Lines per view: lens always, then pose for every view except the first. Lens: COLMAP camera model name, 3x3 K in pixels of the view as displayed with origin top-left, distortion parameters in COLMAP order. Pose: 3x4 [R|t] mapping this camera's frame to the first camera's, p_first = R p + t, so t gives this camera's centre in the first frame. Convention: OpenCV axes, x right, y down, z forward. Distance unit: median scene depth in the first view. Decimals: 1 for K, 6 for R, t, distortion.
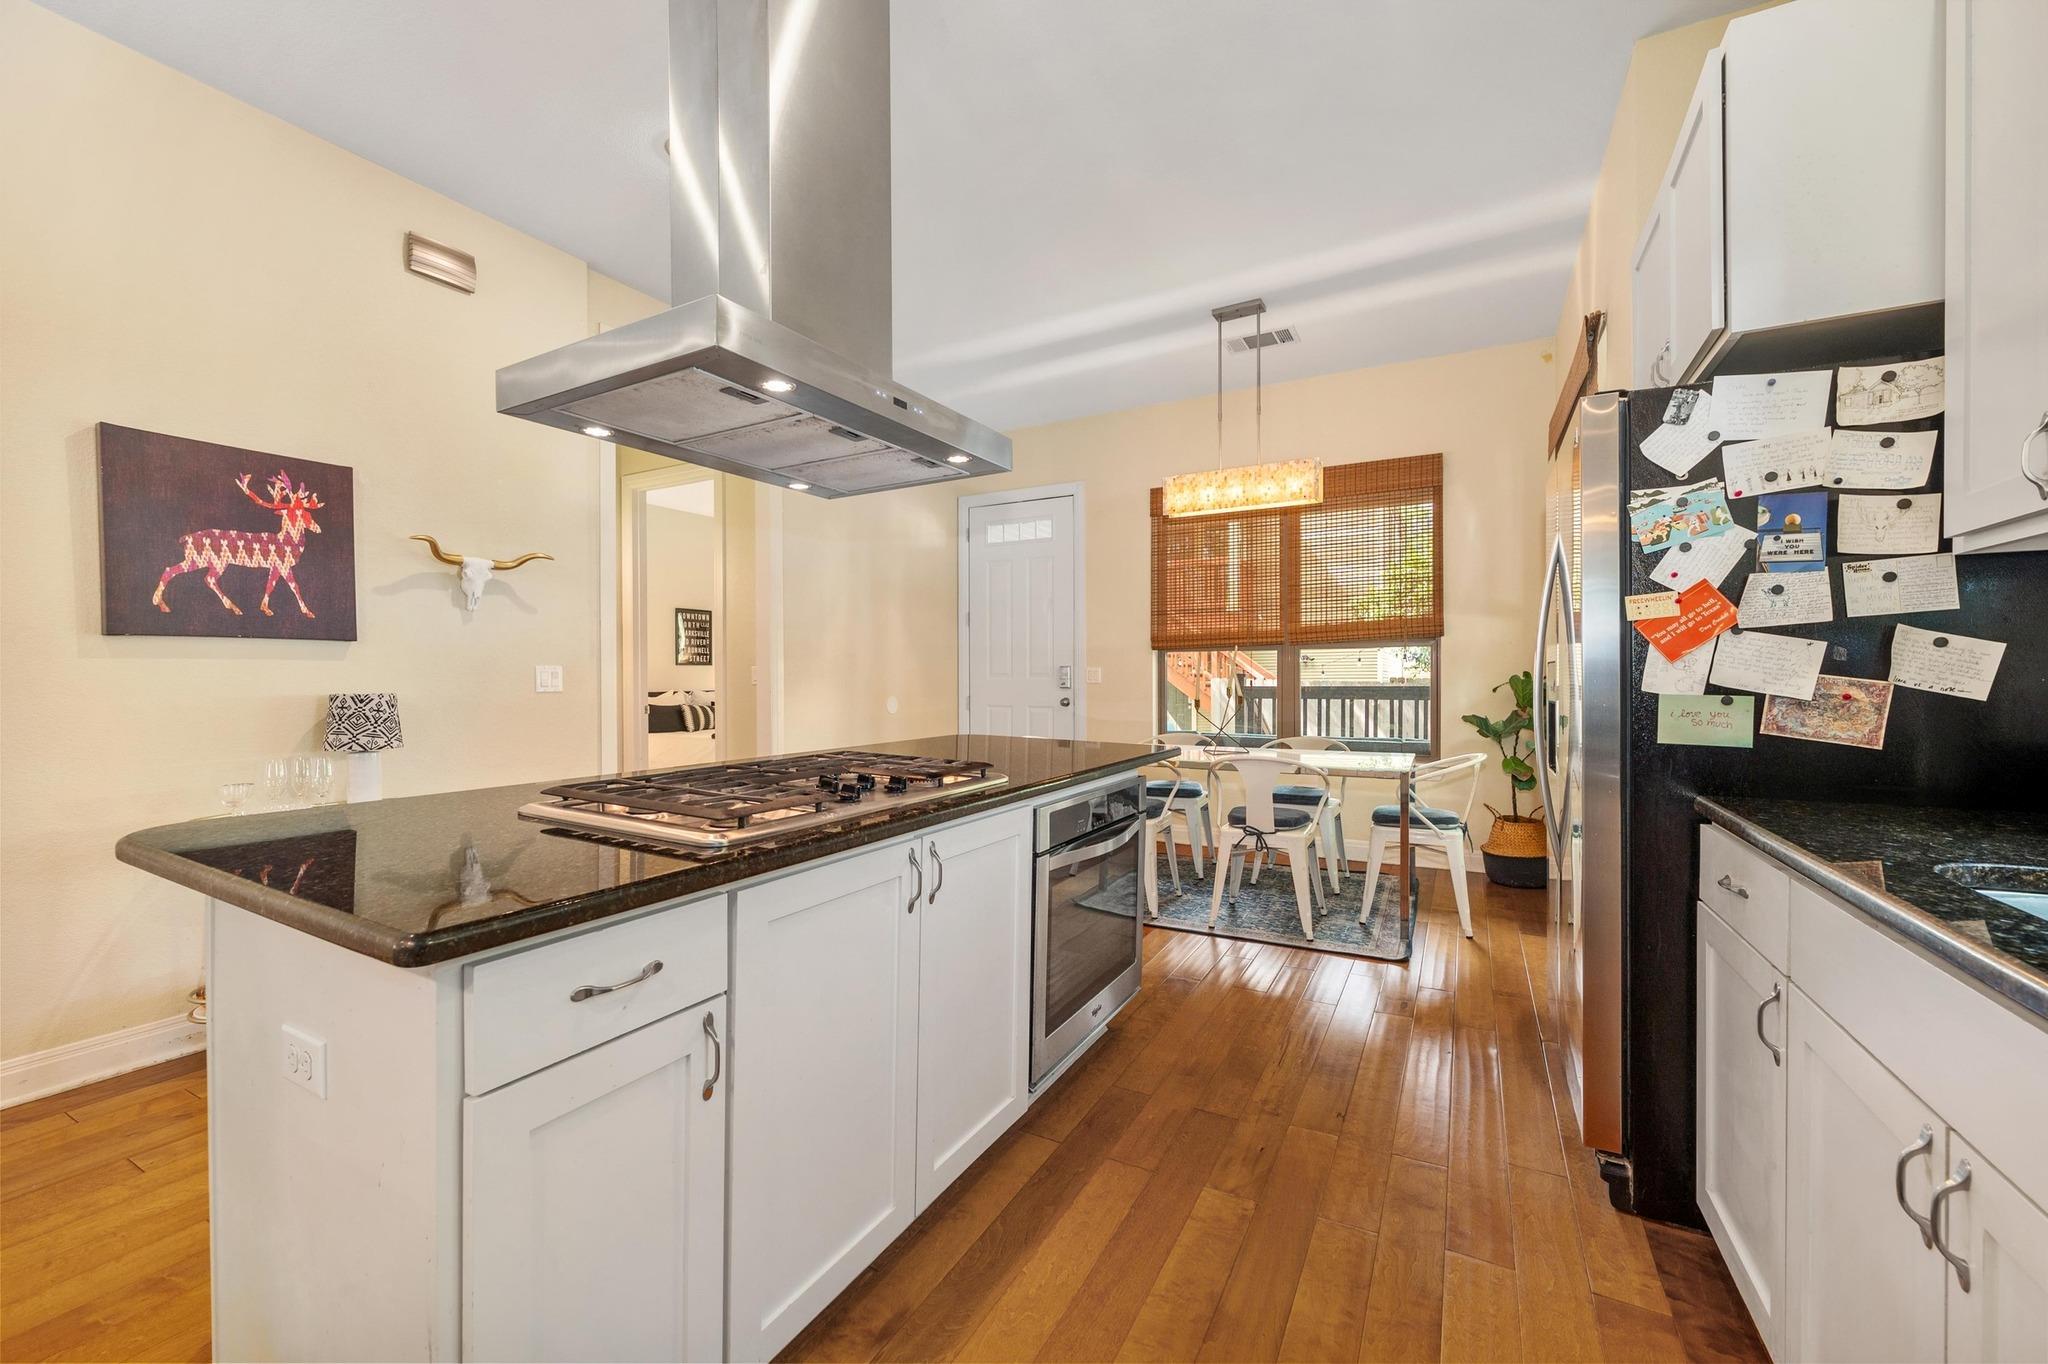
lens RADIAL K [[810.4, 0, 1029.9], [0, 810.4, 683.8], [0, 0, 1]] dist [-0.007509, 0.000813]
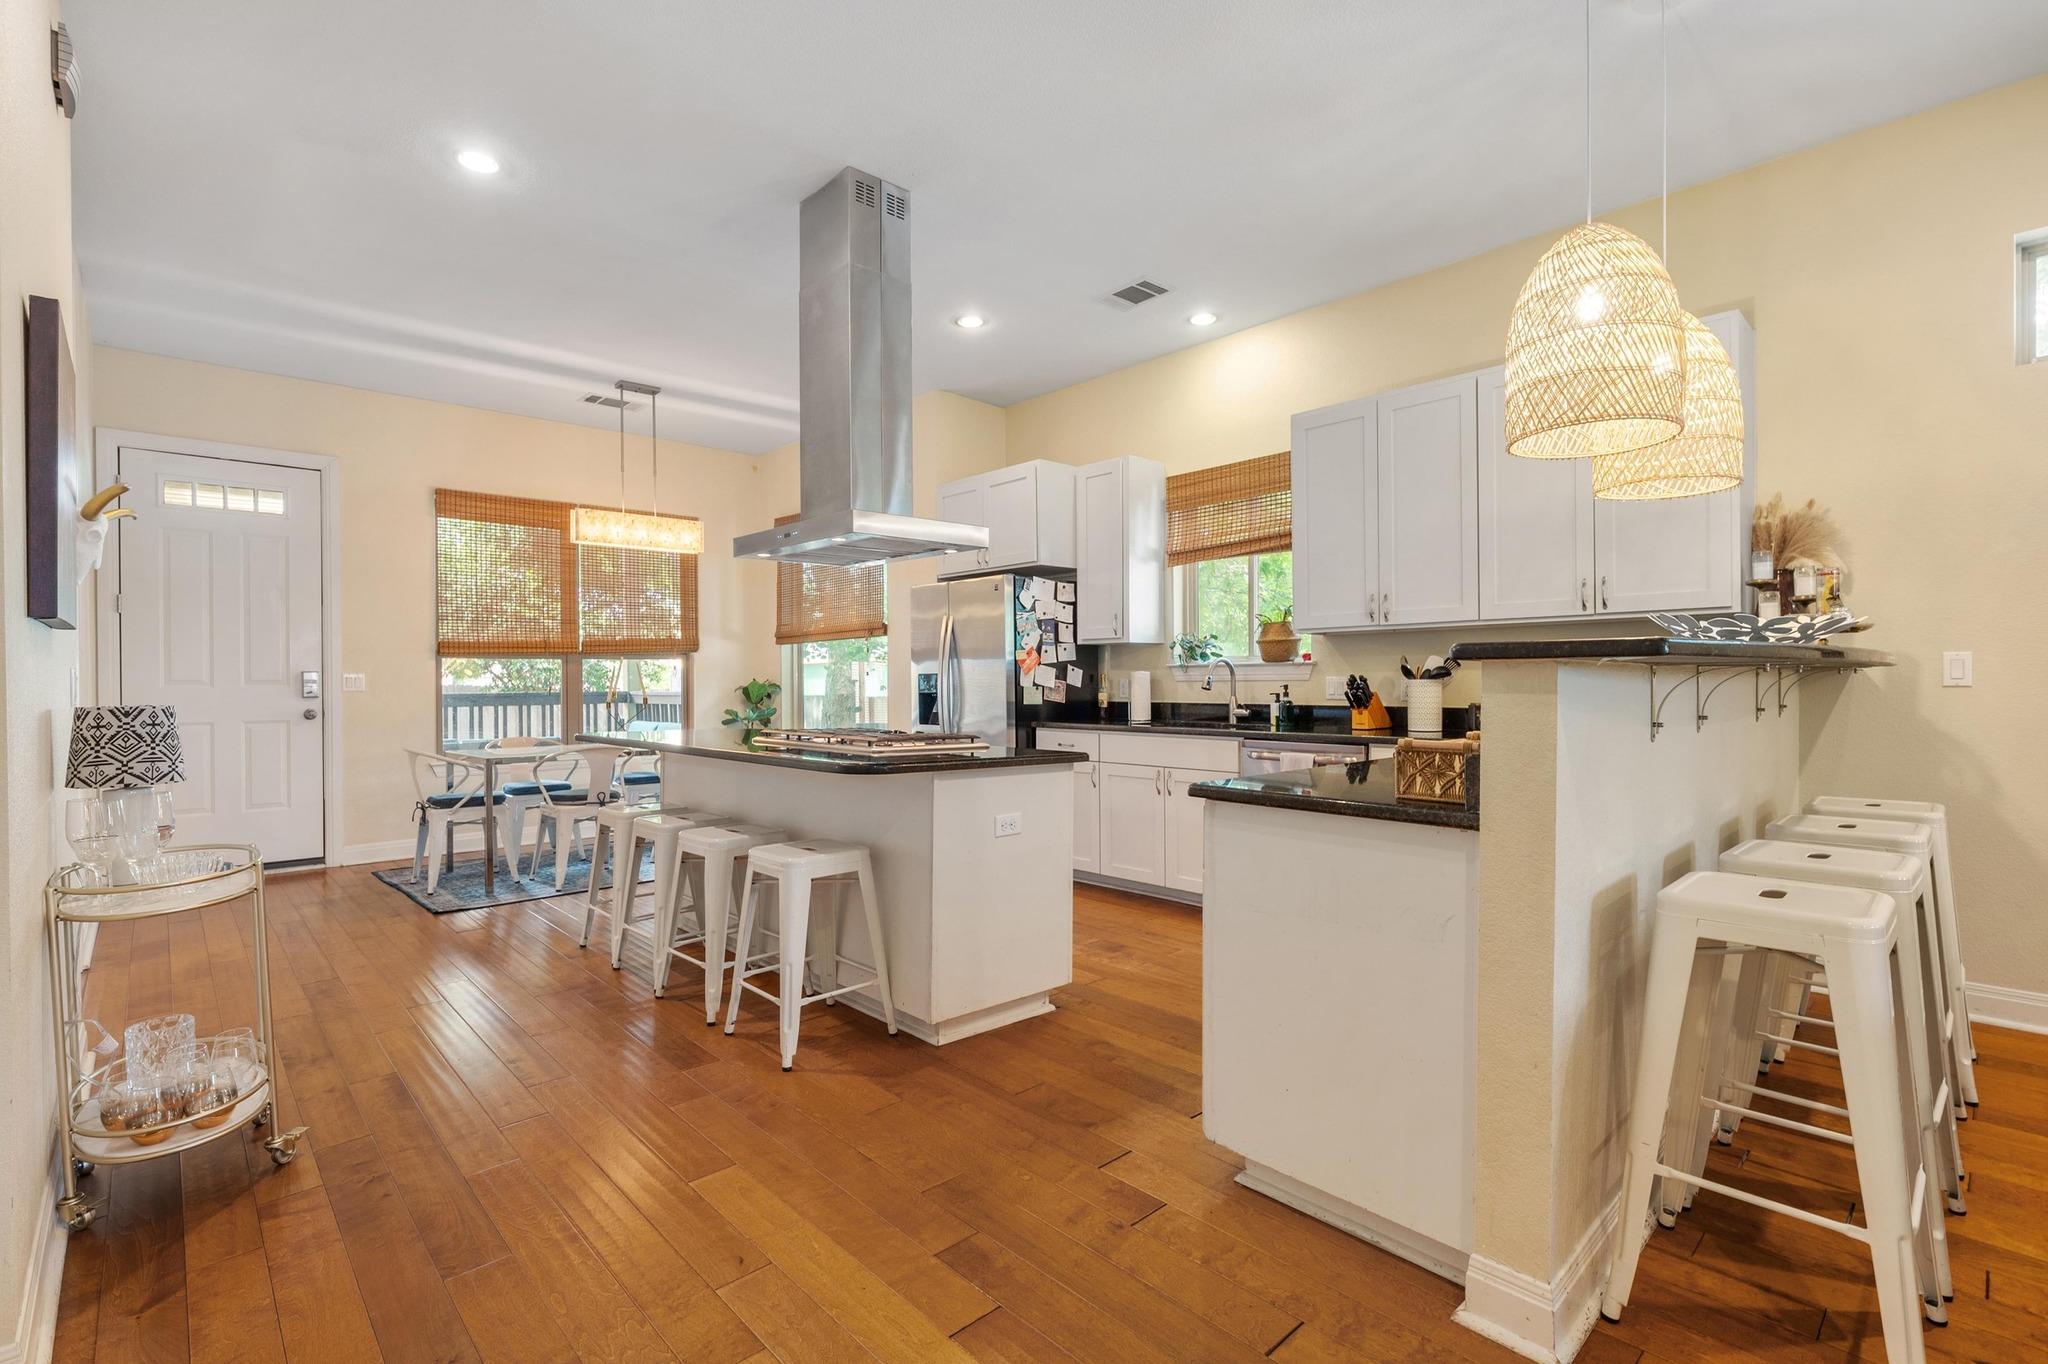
lens RADIAL K [[934.4, 0, 1018.0], [0, 934.4, 683.4], [0, 0, 1]] dist [0.000015, 0.000114]
pose [[0.330563, -0.002268, 0.943781, -2.256462], [0.013643, 0.999904, -0.002376, 0.009215], [-0.943685, 0.013661, 0.330562, -0.048028]]
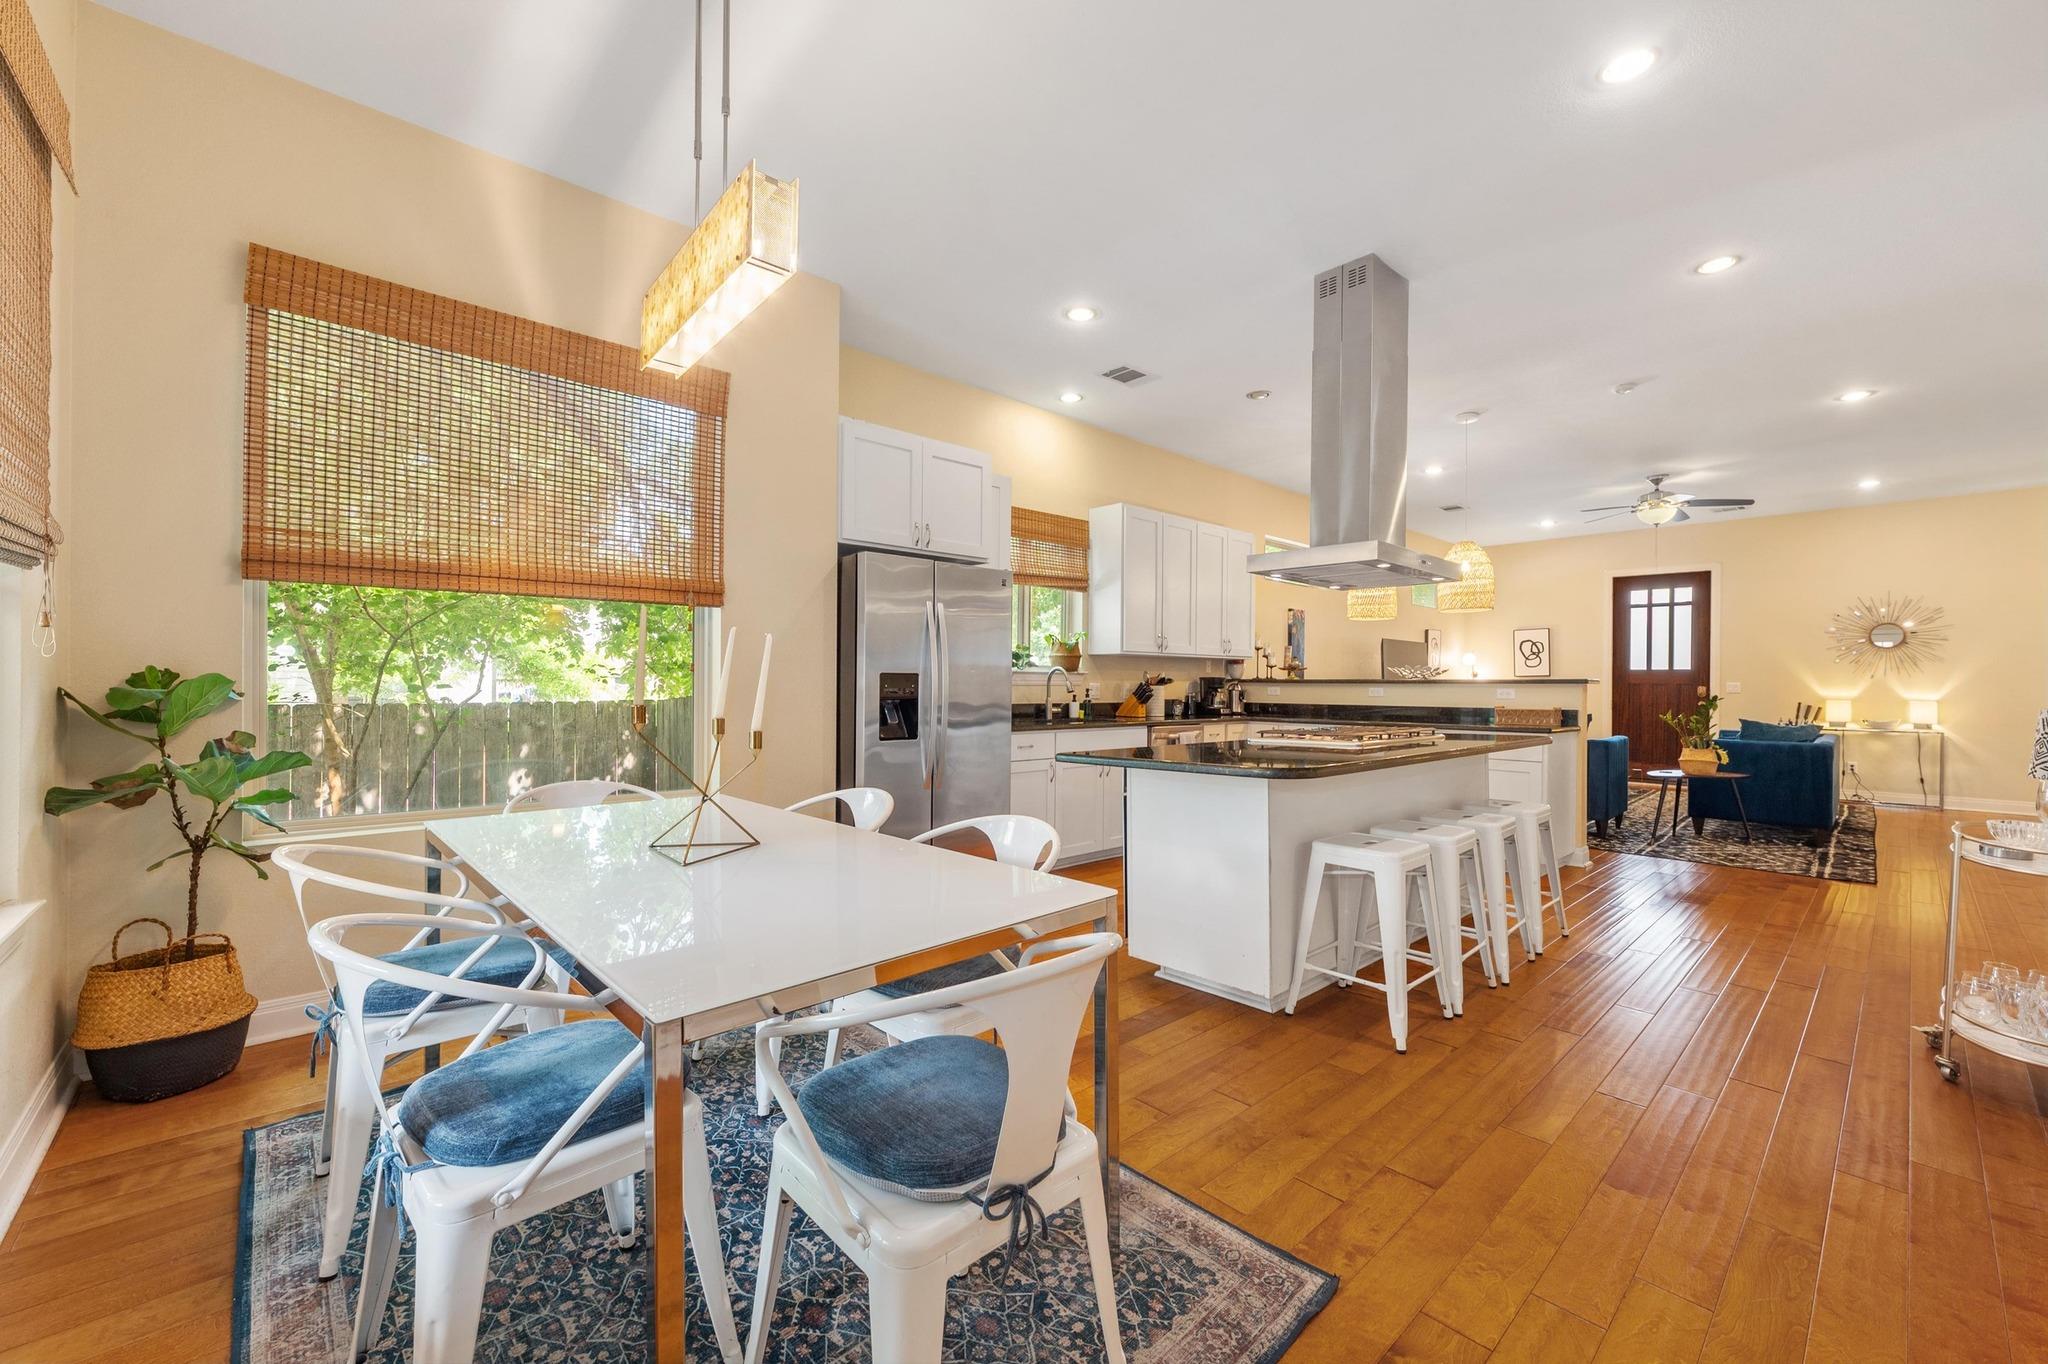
lens RADIAL K [[810.4, 0, 1022.2], [0, 810.4, 685.1], [0, 0, 1]] dist [-0.007509, 0.000813]
pose [[-0.940584, -0.005785, 0.339513, -0.198752], [-0.002629, 0.999949, 0.009756, -0.030668], [-0.339552, 0.008283, -0.940551, 3.454523]]
